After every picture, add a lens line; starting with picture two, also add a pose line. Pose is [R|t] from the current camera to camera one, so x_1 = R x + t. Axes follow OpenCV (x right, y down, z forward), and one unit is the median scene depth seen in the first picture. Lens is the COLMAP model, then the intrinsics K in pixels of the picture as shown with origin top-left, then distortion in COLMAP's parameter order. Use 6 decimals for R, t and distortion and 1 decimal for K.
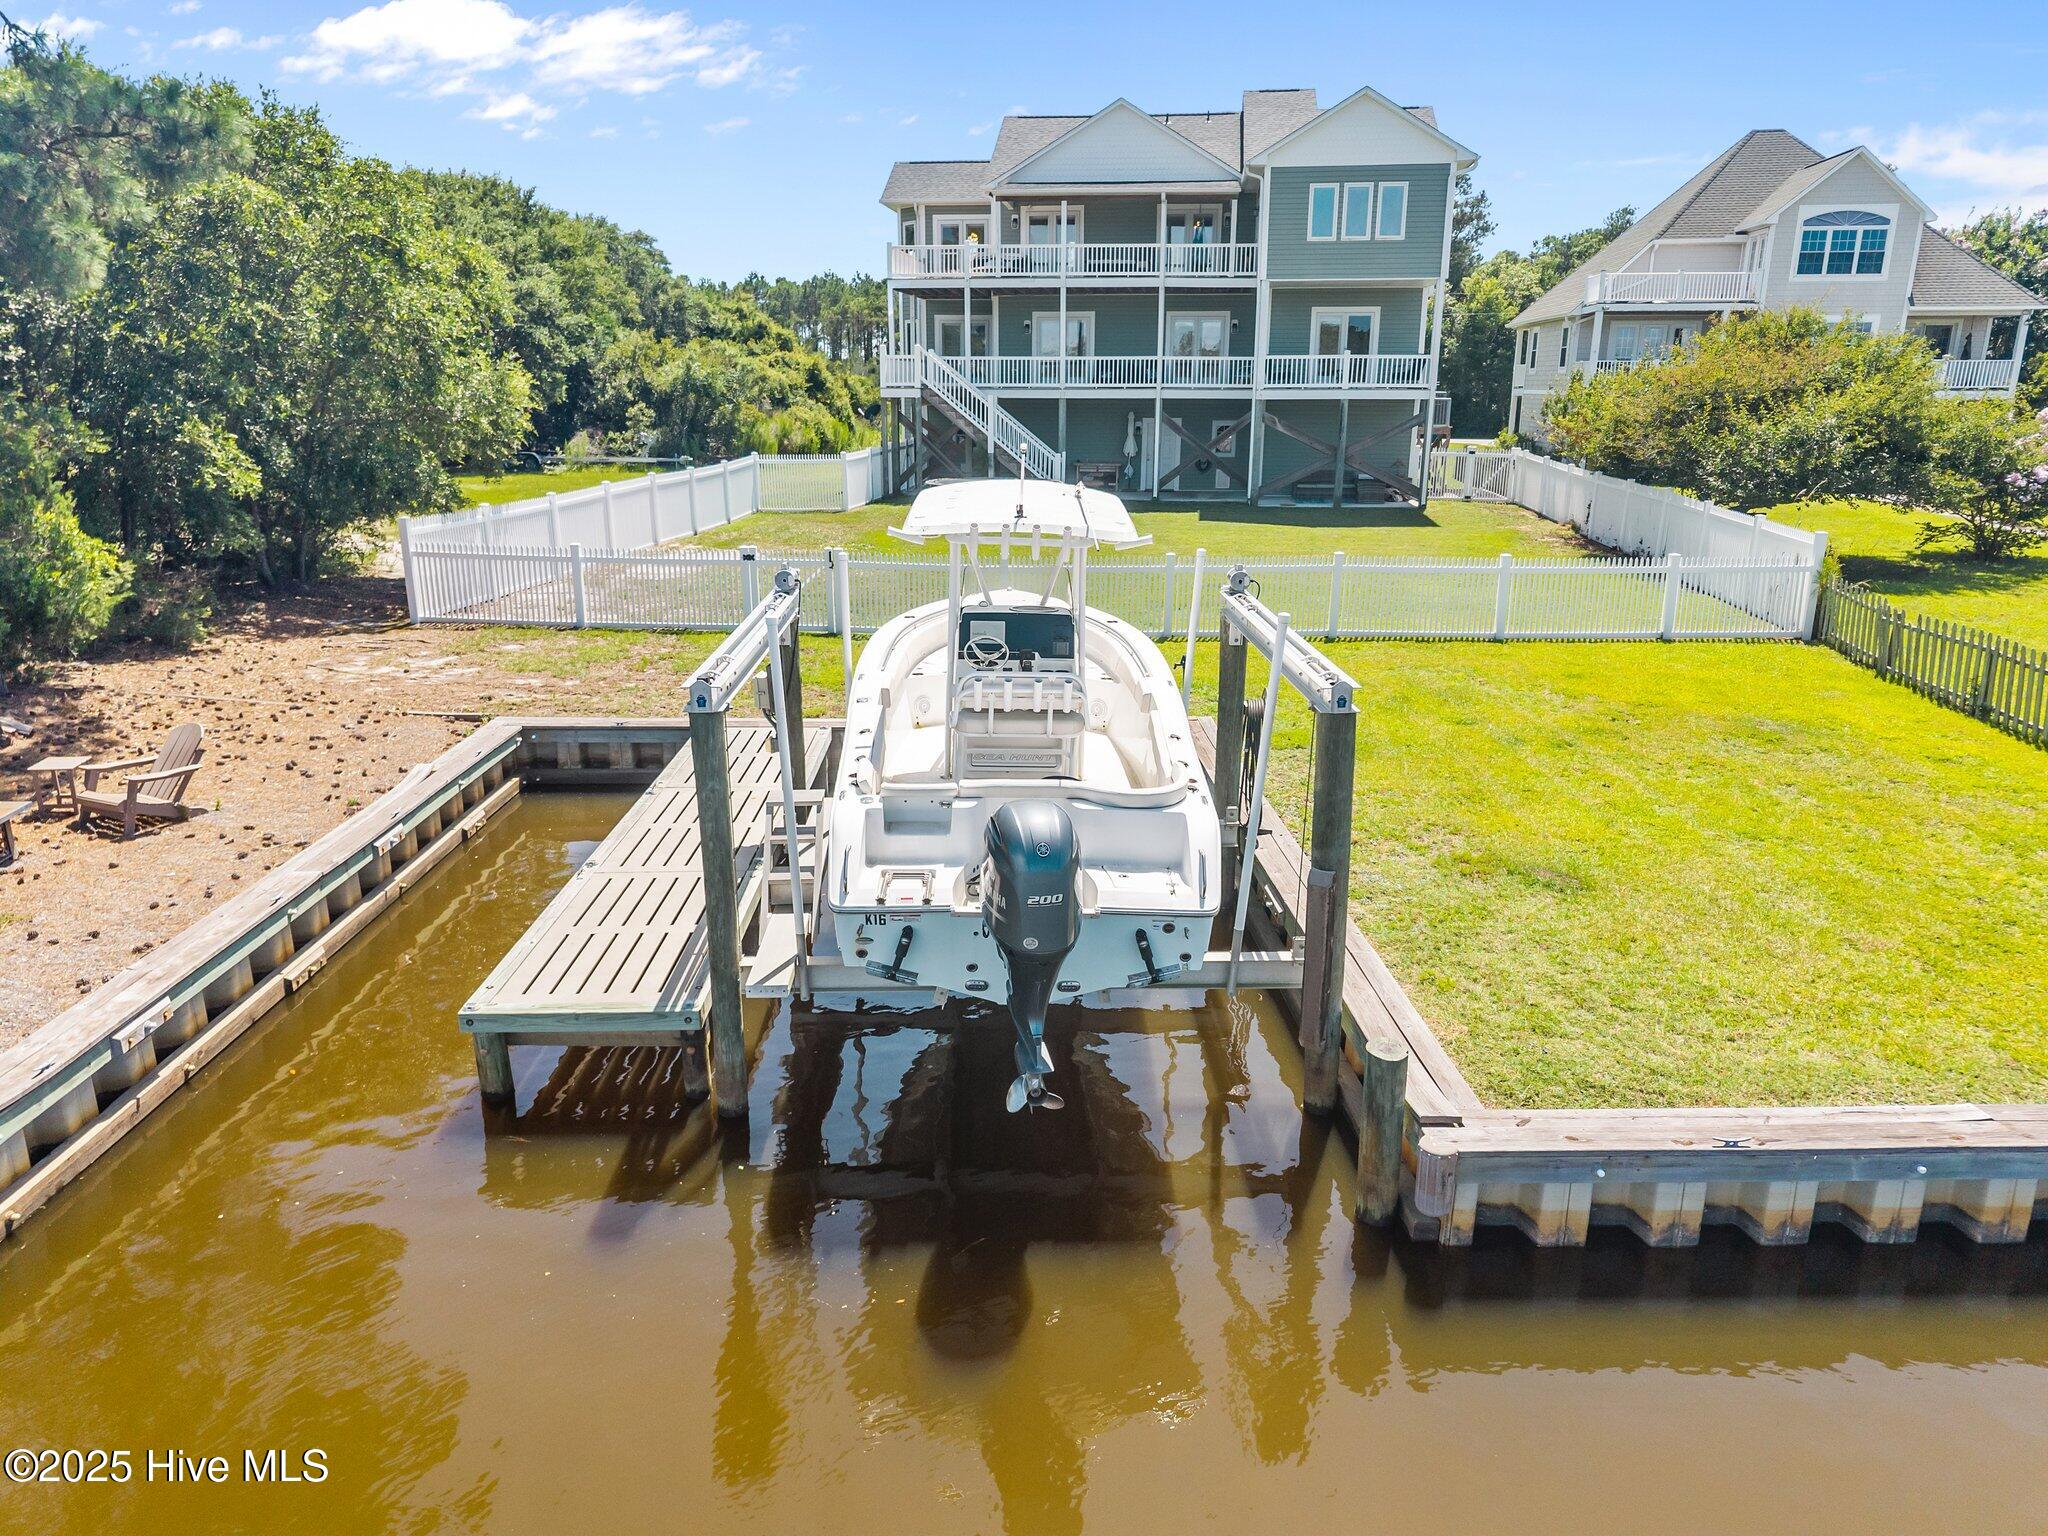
lens RADIAL K [[1387.9, 0, 1024.0], [0, 1387.9, 768.0], [0, 0, 1]] dist [0.005103, 0.000645]
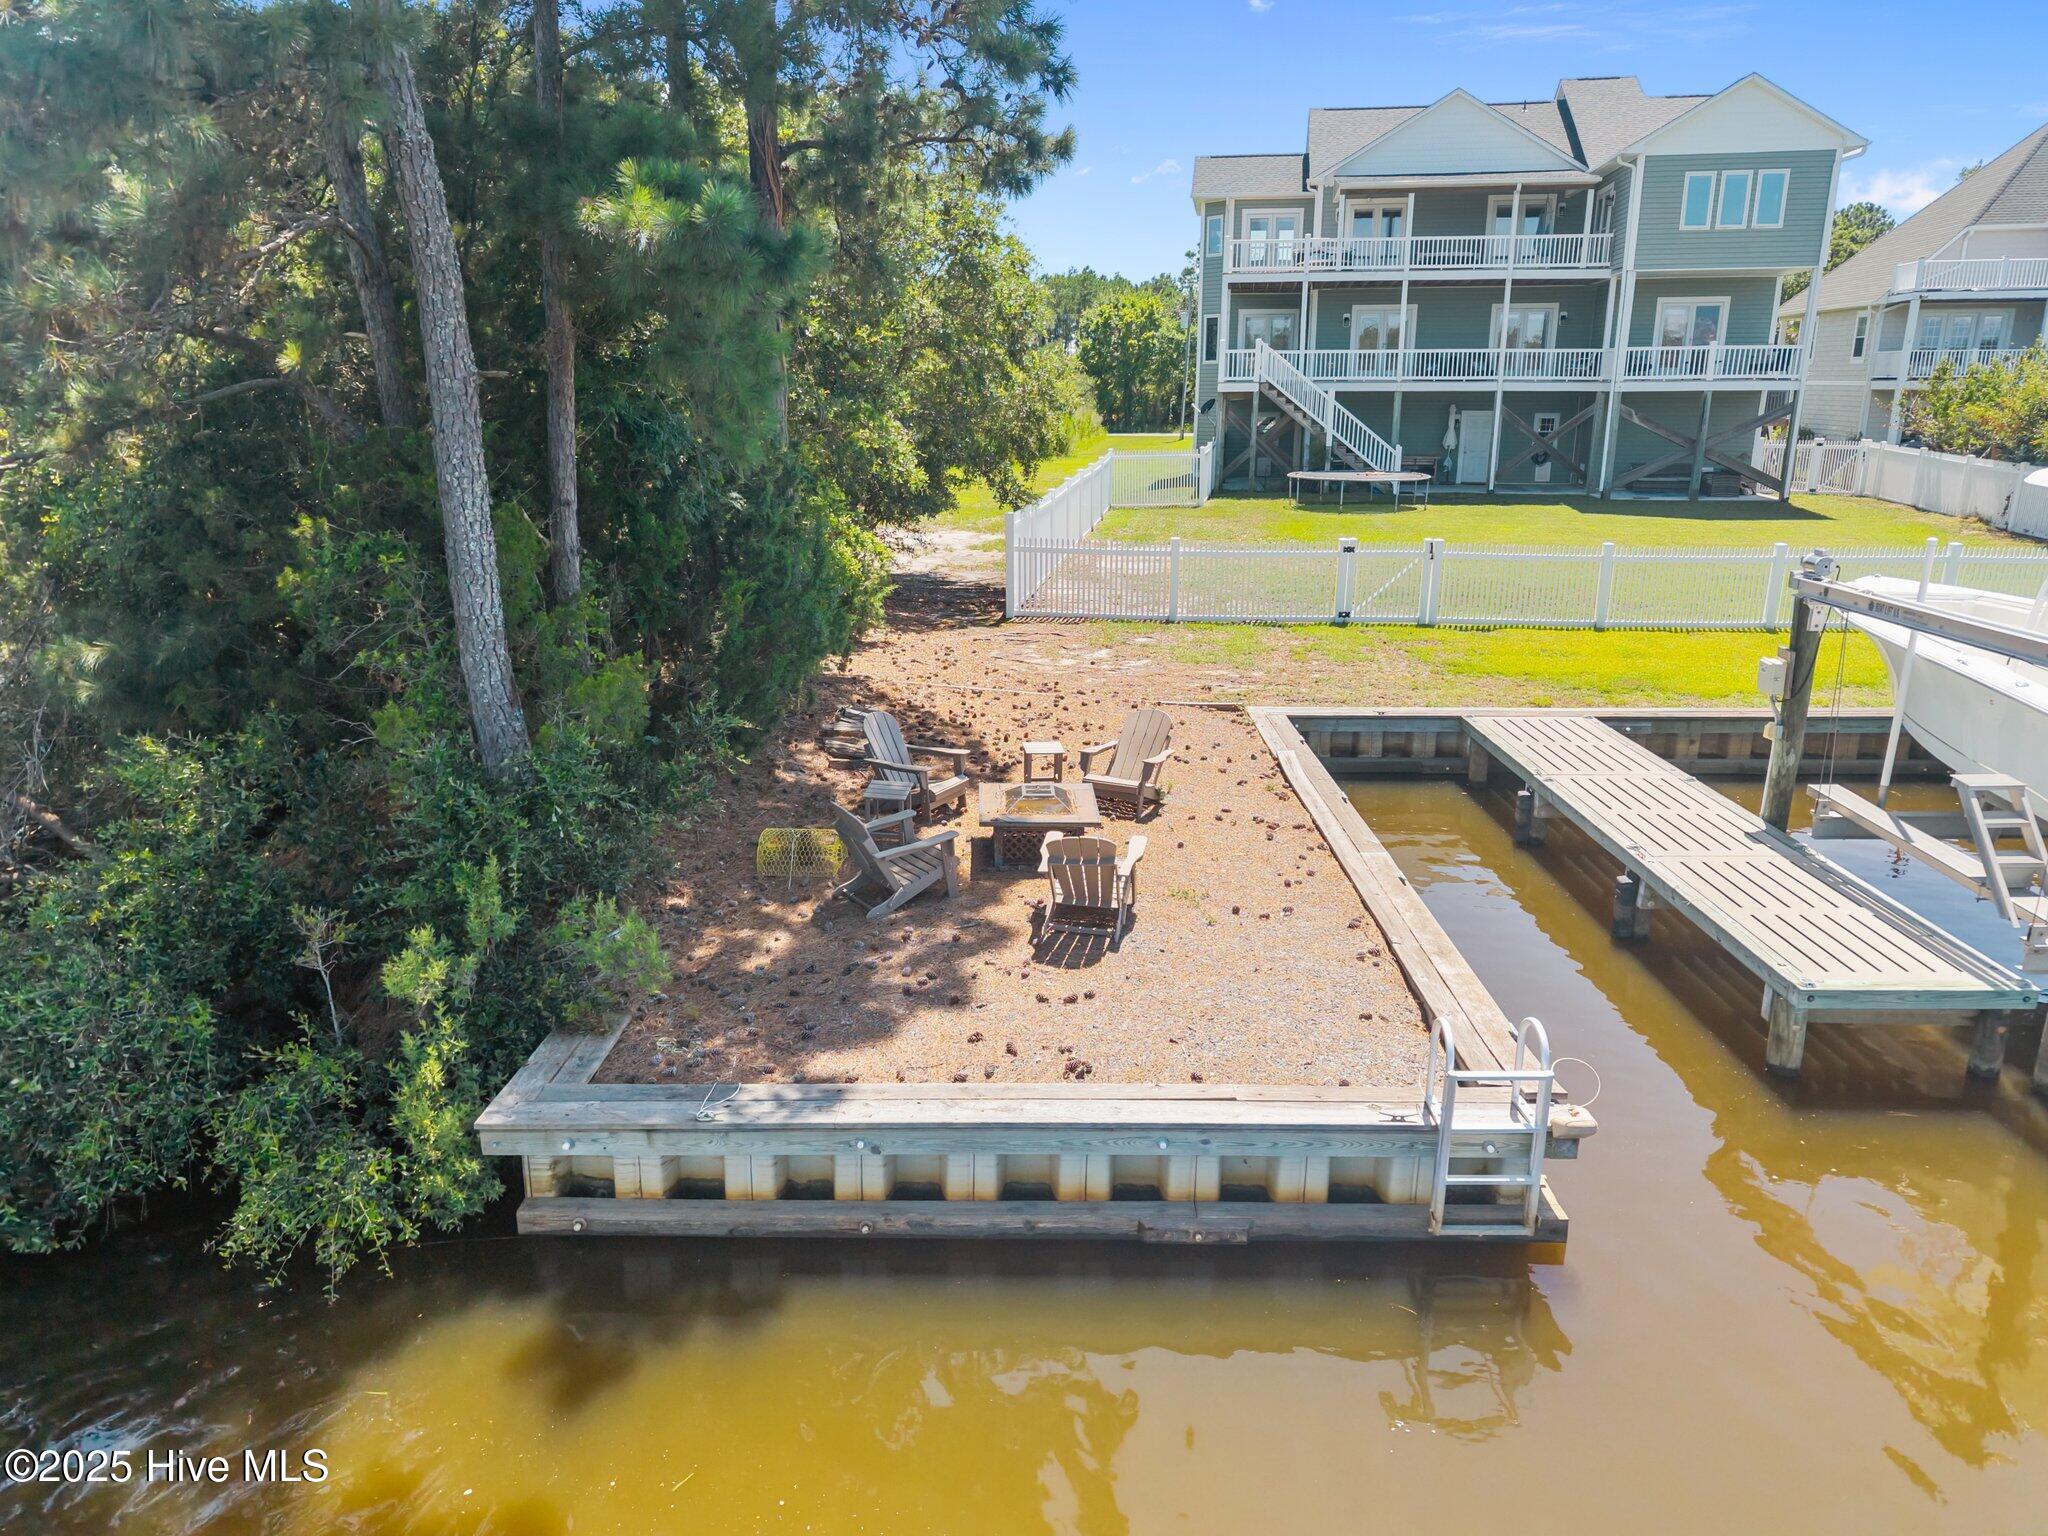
lens RADIAL K [[1397.1, 0, 1024.0], [0, 1397.1, 768.0], [0, 0, 1]] dist [0.012629, 0.000767]
pose [[0.999321, 0.006837, -0.036197, -0.227264], [-0.006765, 0.999975, 0.002131, 0.003474], [0.036211, -0.001884, 0.999342, -0.014415]]
